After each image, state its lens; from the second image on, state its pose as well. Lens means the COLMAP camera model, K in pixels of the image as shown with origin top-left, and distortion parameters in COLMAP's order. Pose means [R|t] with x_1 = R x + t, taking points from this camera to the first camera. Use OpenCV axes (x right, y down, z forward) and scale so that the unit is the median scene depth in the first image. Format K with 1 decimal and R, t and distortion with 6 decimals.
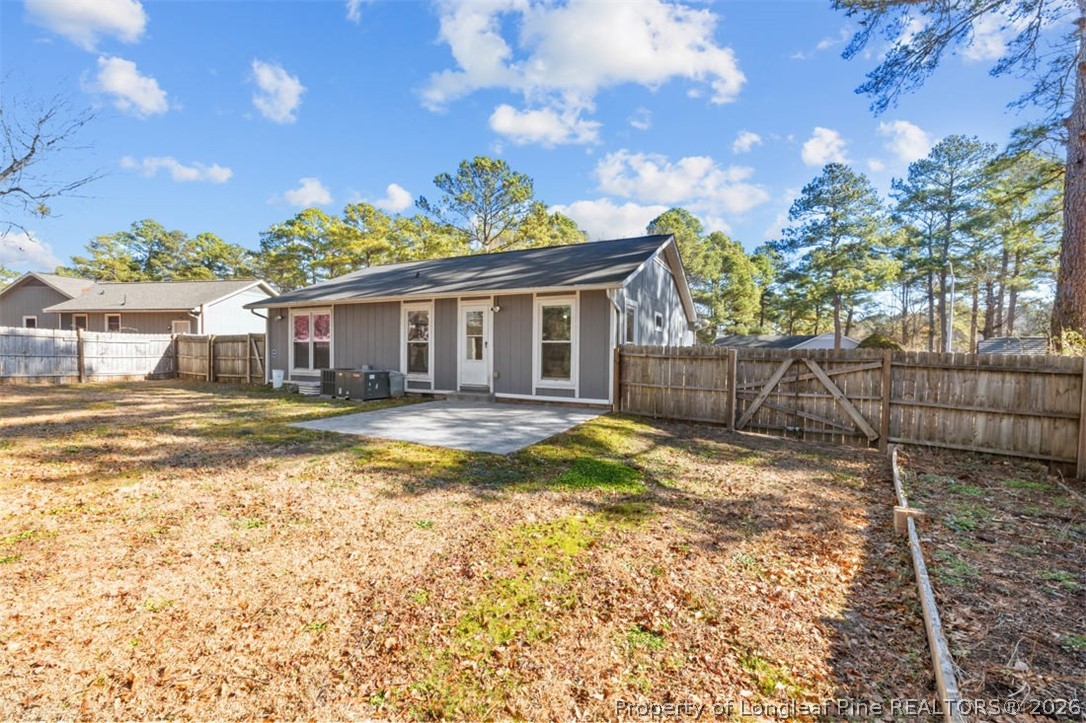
lens RADIAL K [[453.9, 0, 536.3], [0, 453.9, 356.3], [0, 0, 1]] dist [-0.000926, -0.000088]
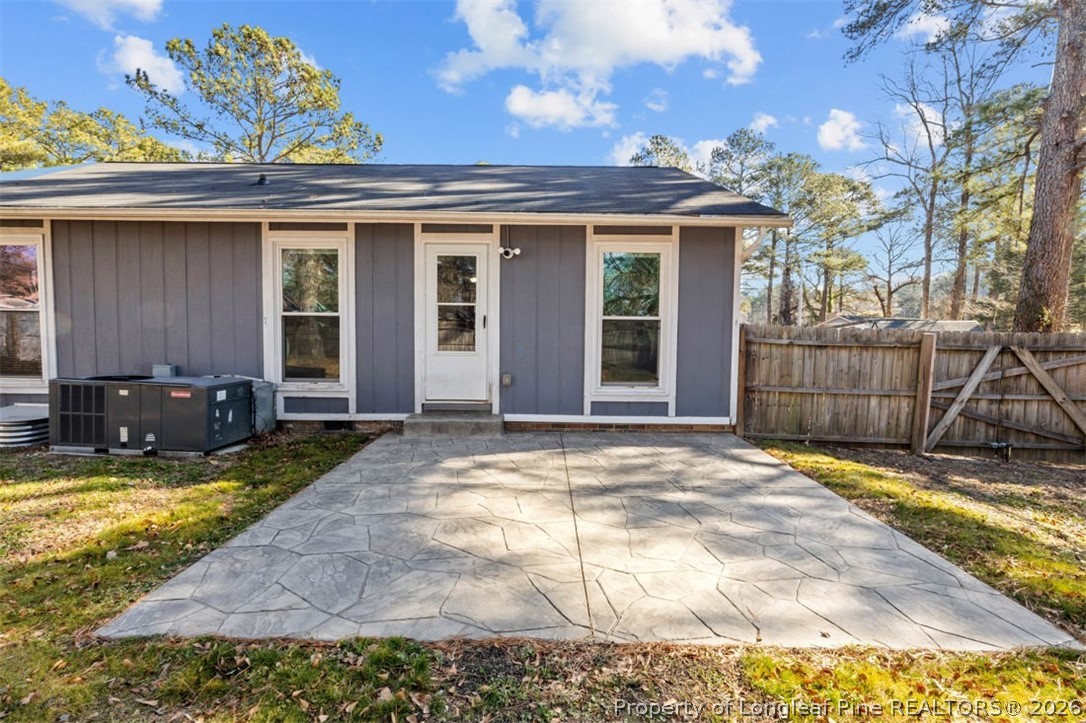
lens RADIAL K [[521.2, 0, 543.0], [0, 521.2, 361.5], [0, 0, 1]] dist [-0.003334, -0.000205]
pose [[0.890813, -0.024831, 0.453692, -0.244778], [0.002018, 0.998712, 0.050699, -0.007898], [-0.454367, -0.044248, 0.889715, 0.338942]]
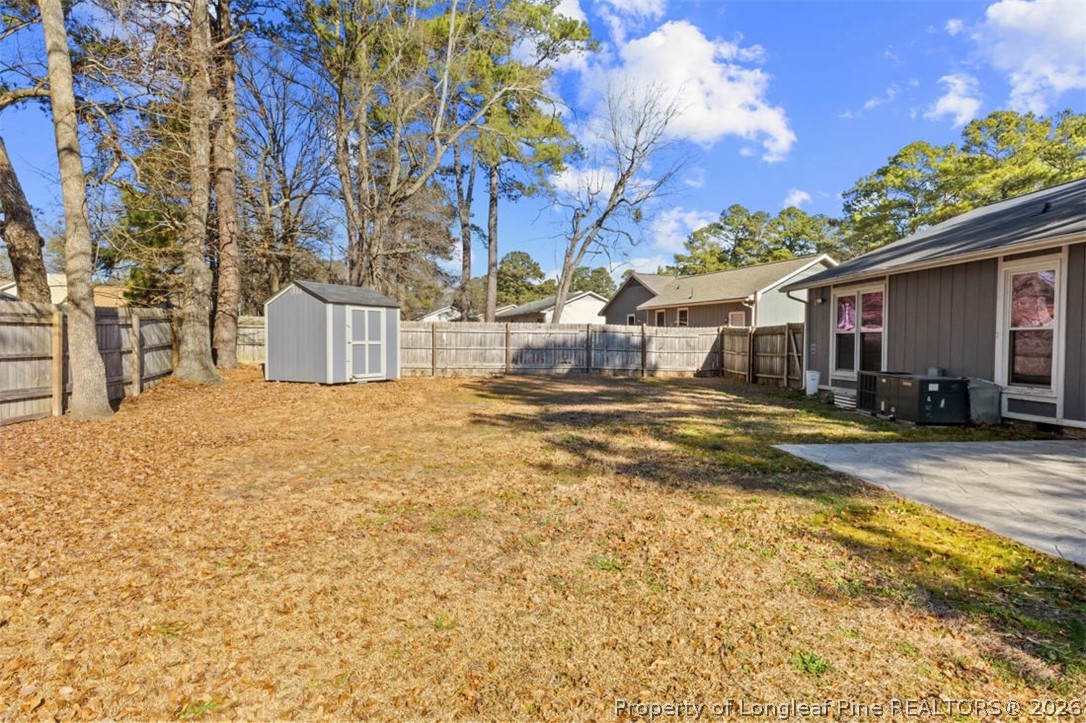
lens RADIAL K [[607.9, 0, 543.0], [0, 607.9, 361.5], [0, 0, 1]] dist [-0.003946, -0.001861]
pose [[0.525124, 0.022036, -0.850741, 0.045185], [-0.011614, 0.999757, 0.018727, 0.000882], [0.850947, 0.000047, 0.525252, 0.093359]]
